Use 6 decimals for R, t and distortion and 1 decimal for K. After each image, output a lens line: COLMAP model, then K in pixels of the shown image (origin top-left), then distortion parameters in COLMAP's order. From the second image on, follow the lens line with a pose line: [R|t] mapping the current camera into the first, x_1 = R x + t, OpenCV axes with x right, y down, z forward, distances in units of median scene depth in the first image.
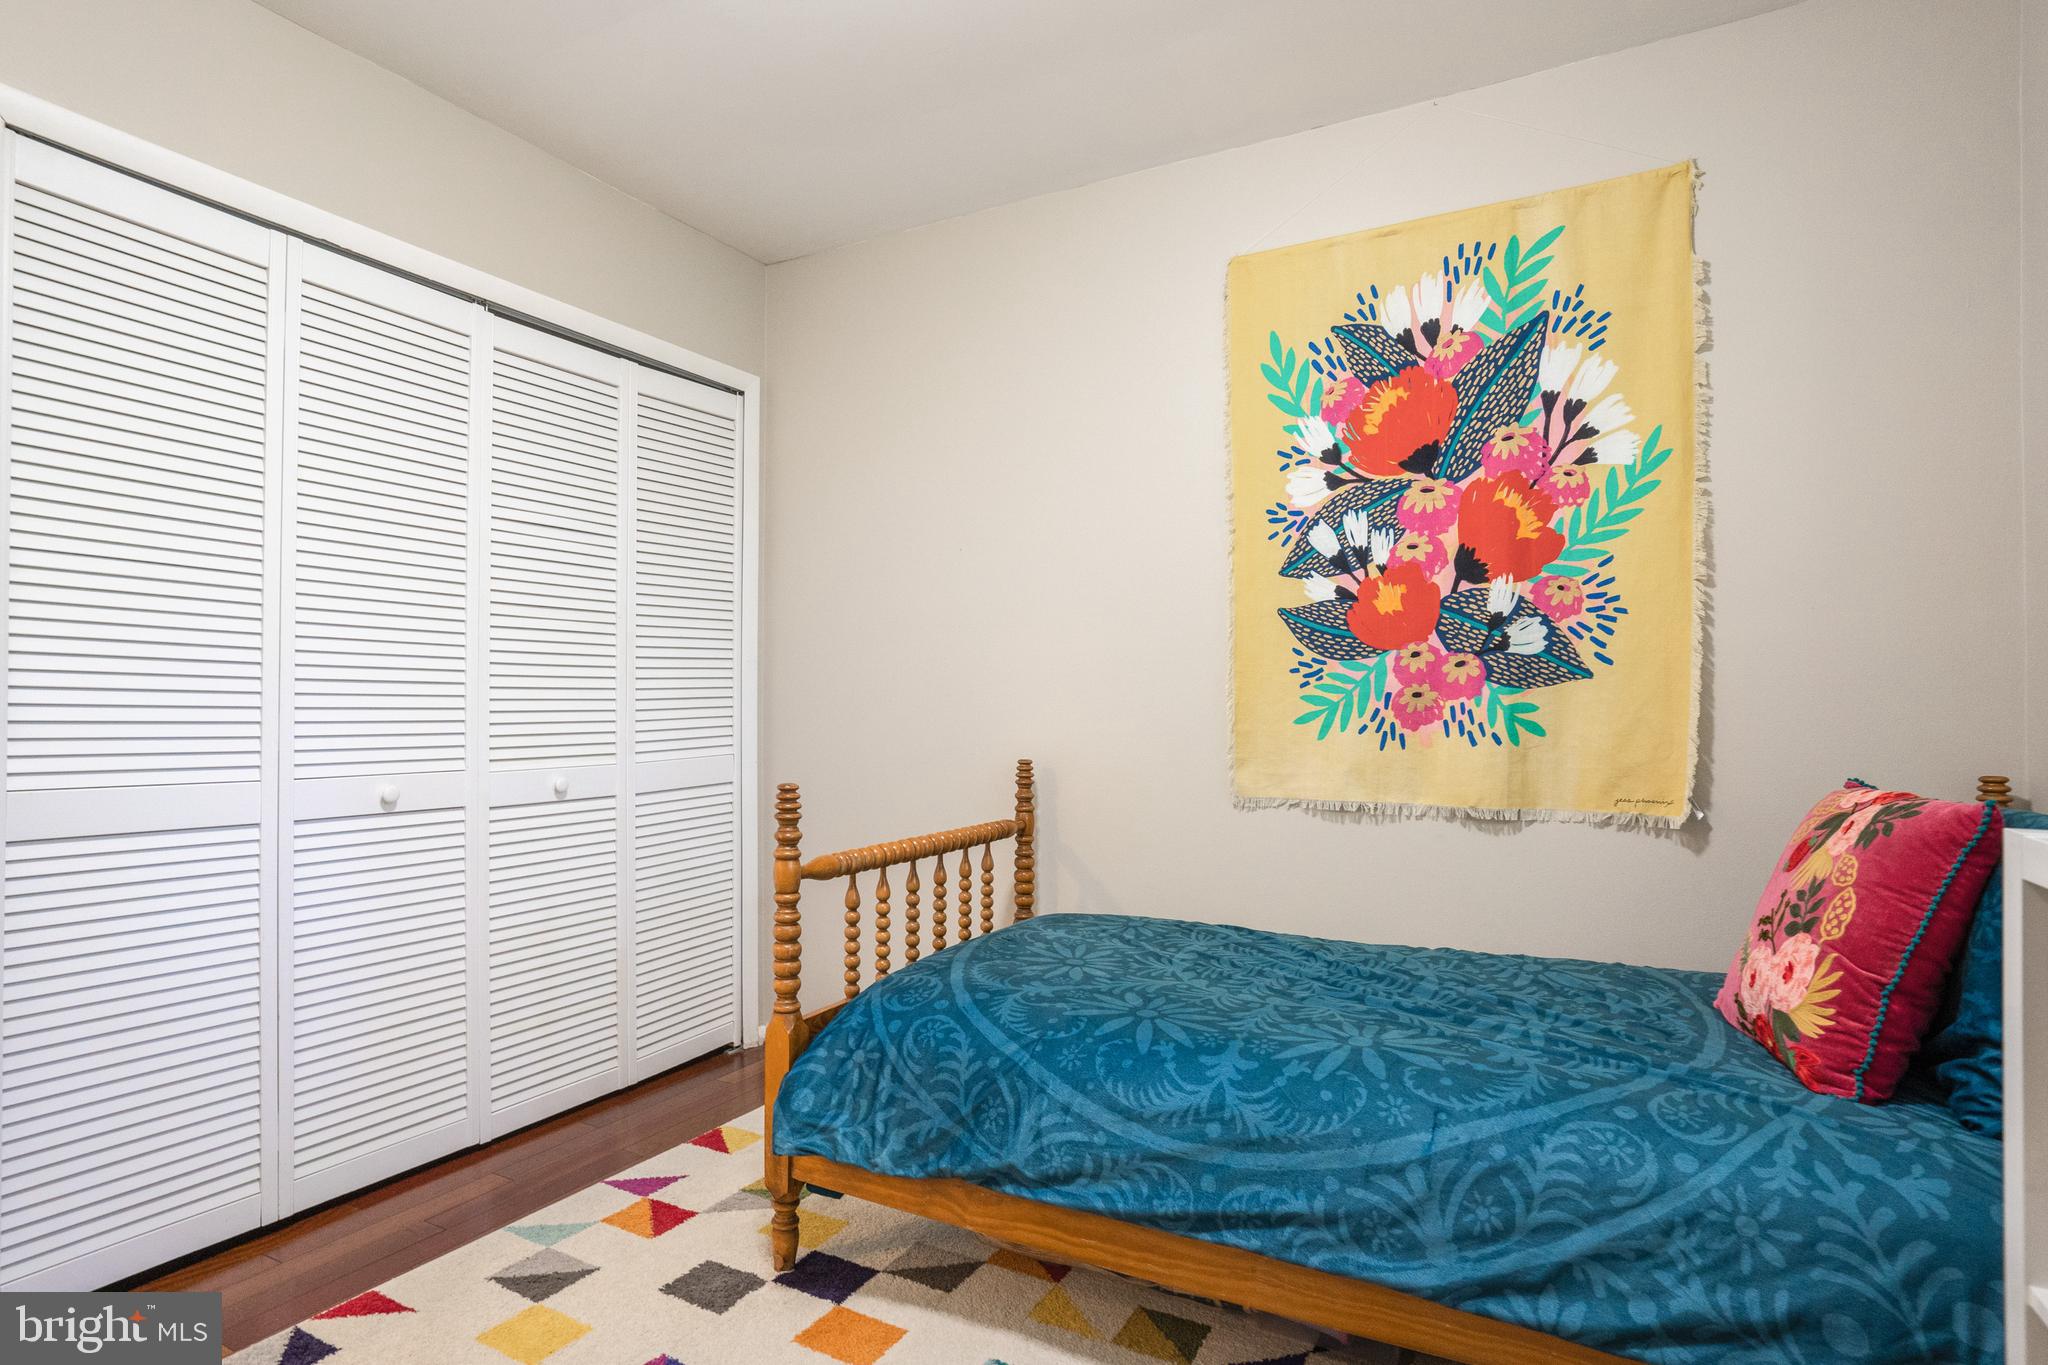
lens RADIAL K [[1079.8, 0, 1016.4], [0, 1079.8, 684.7], [0, 0, 1]] dist [-0.040526, 0.003685]
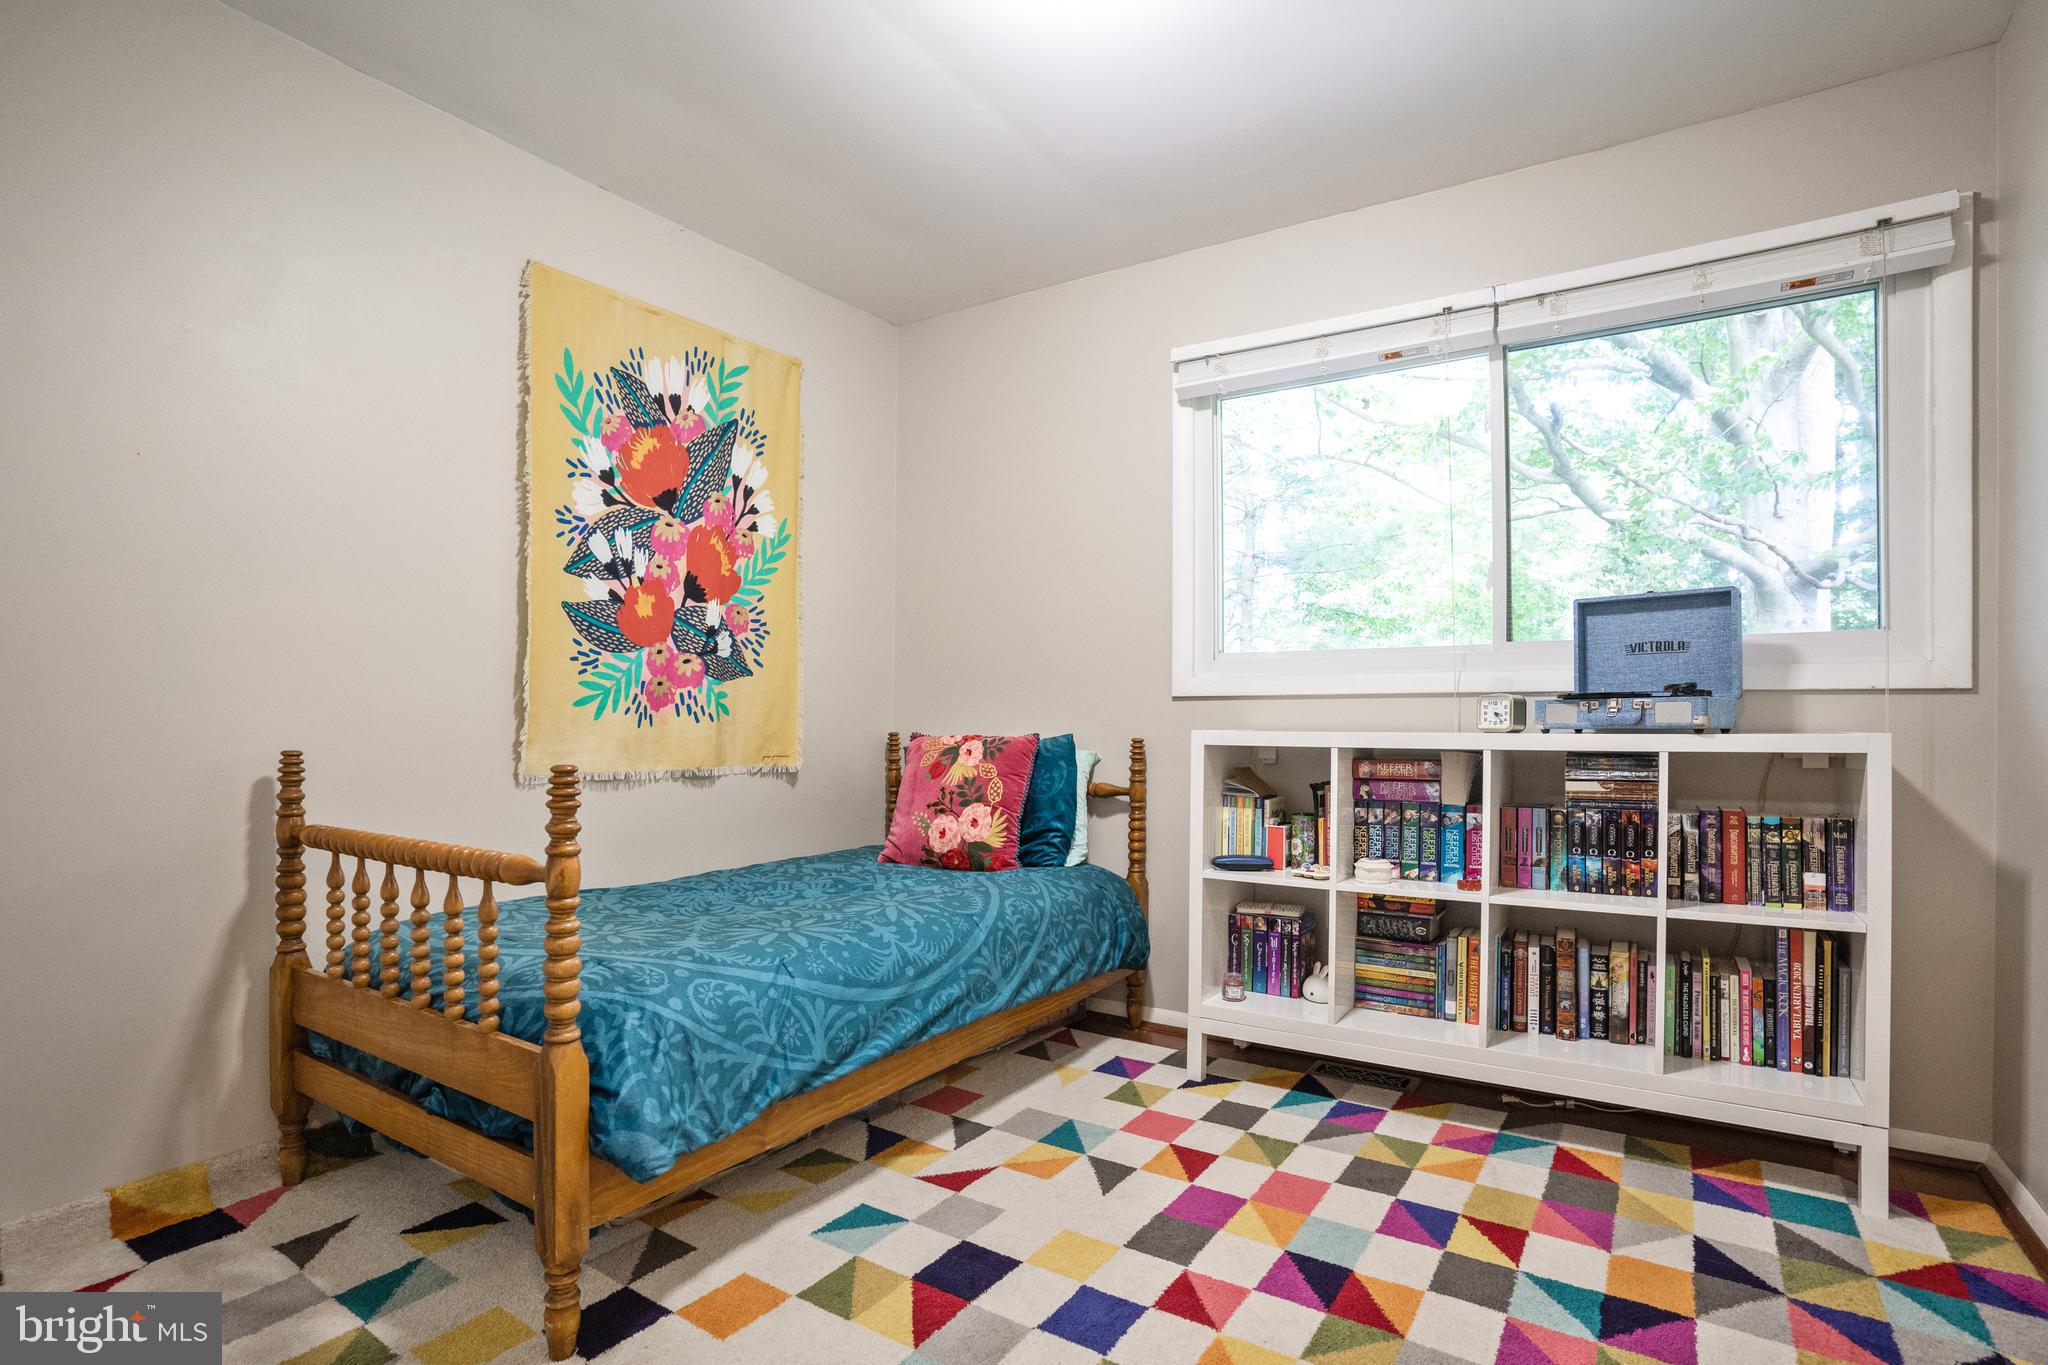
lens RADIAL K [[1006.6, 0, 1018.5], [0, 1006.6, 698.5], [0, 0, 1]] dist [-0.061821, 0.019574]
pose [[0.081393, 0.015762, 0.996557, -0.775862], [-0.018352, 0.999729, -0.014313, 0.036389], [-0.996513, -0.017124, 0.081660, 0.484778]]
